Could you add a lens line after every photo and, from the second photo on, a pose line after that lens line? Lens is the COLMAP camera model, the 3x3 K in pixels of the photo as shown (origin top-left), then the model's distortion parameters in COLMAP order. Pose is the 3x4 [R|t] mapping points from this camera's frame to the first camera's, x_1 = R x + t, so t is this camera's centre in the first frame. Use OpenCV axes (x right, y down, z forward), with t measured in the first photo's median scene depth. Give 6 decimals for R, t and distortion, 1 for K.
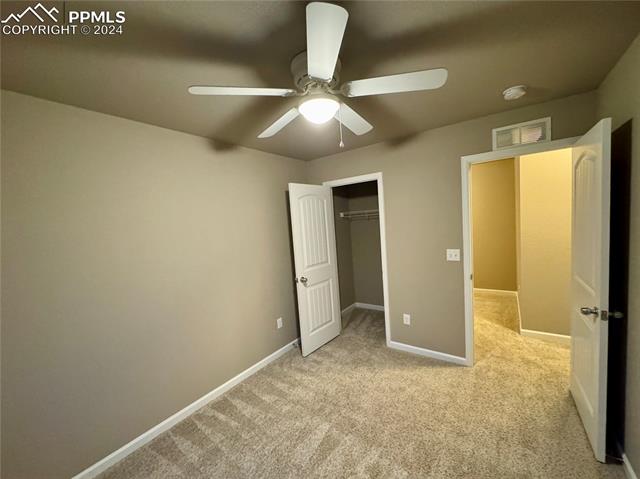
lens RADIAL K [[255.3, 0, 319.8], [0, 255.3, 244.8], [0, 0, 1]] dist [-0.001132, -0.000171]
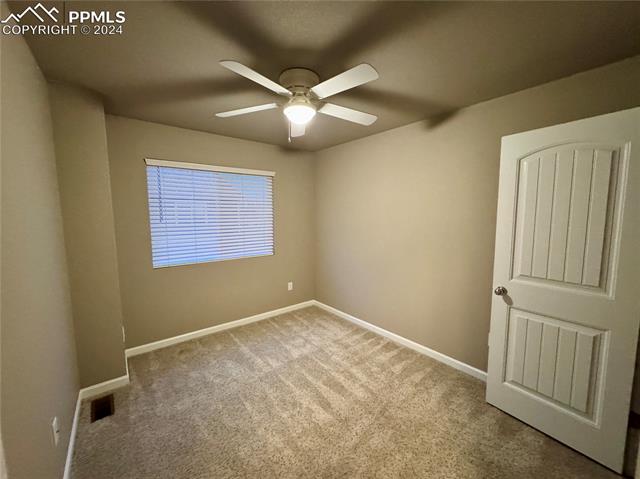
lens RADIAL K [[255.3, 0, 318.8], [0, 255.3, 235.8], [0, 0, 1]] dist [-0.001132, -0.000171]
pose [[-0.258381, 0.165194, -0.951814, 0.858517], [-0.049885, 0.981675, 0.183918, -0.124880], [0.964754, 0.095002, -0.245405, 0.962161]]
